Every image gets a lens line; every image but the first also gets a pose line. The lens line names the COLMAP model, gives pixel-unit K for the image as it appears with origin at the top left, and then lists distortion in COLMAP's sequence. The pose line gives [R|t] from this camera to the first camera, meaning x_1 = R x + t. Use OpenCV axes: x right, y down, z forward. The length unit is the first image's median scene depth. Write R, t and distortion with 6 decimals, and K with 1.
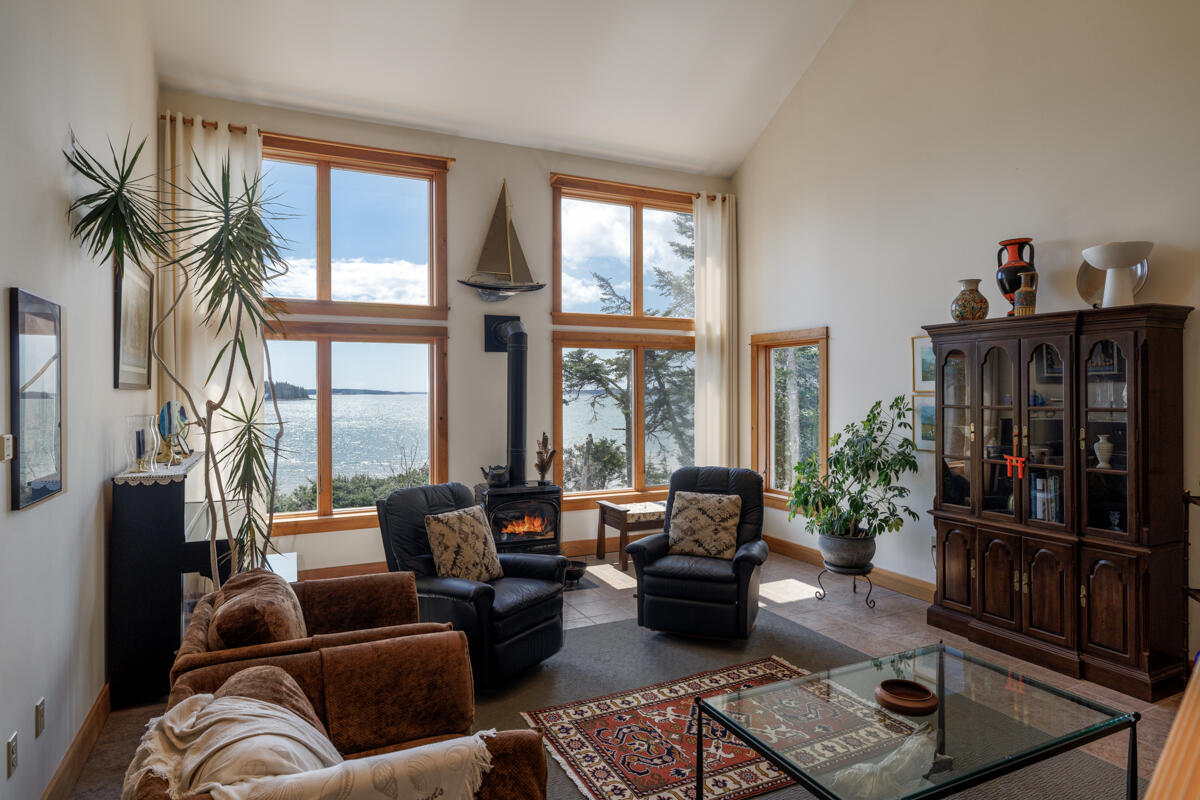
lens RADIAL K [[672.0, 0, 593.0], [0, 672.0, 398.4], [0, 0, 1]] dist [-0.002115, -0.001277]
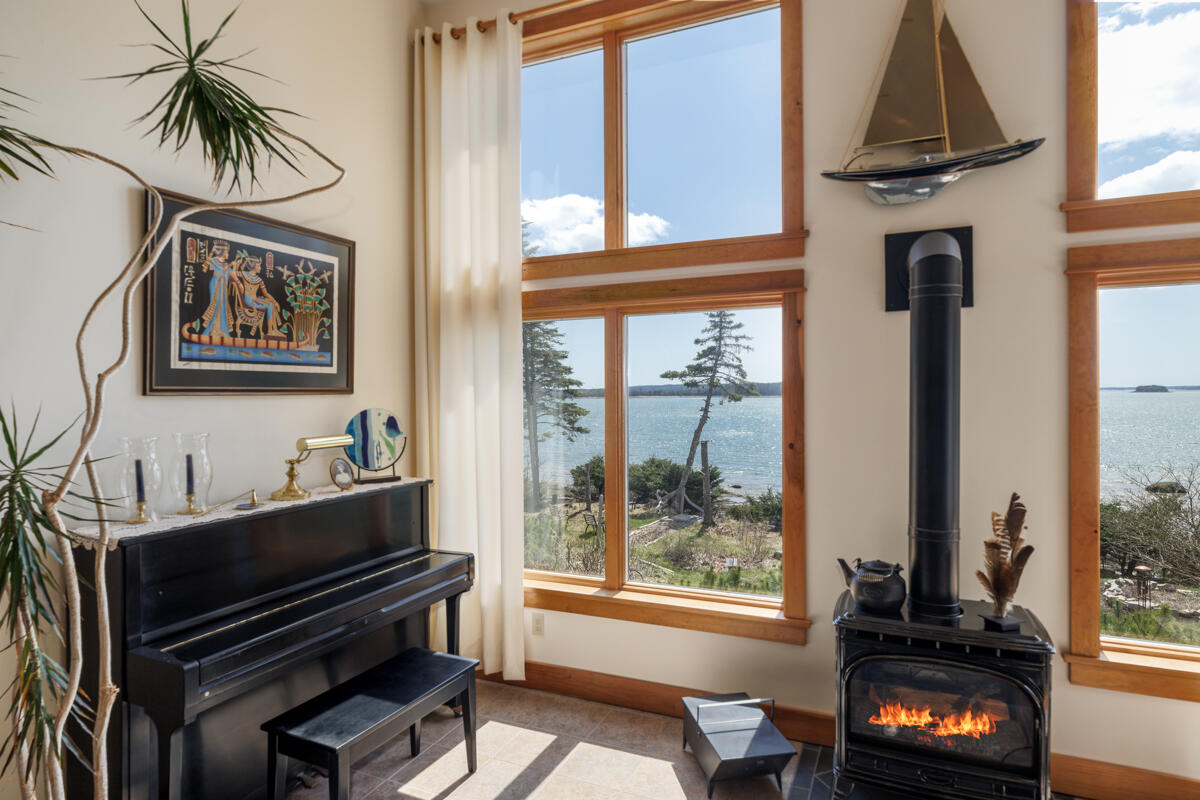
lens RADIAL K [[672.0, 0, 602.3], [0, 672.0, 391.5], [0, 0, 1]] dist [-0.002115, -0.001277]
pose [[0.643112, -0.001247, -0.765771, 0.086983], [-0.001060, 0.999996, -0.002518, -0.011996], [0.765772, 0.002431, 0.643108, 0.609010]]
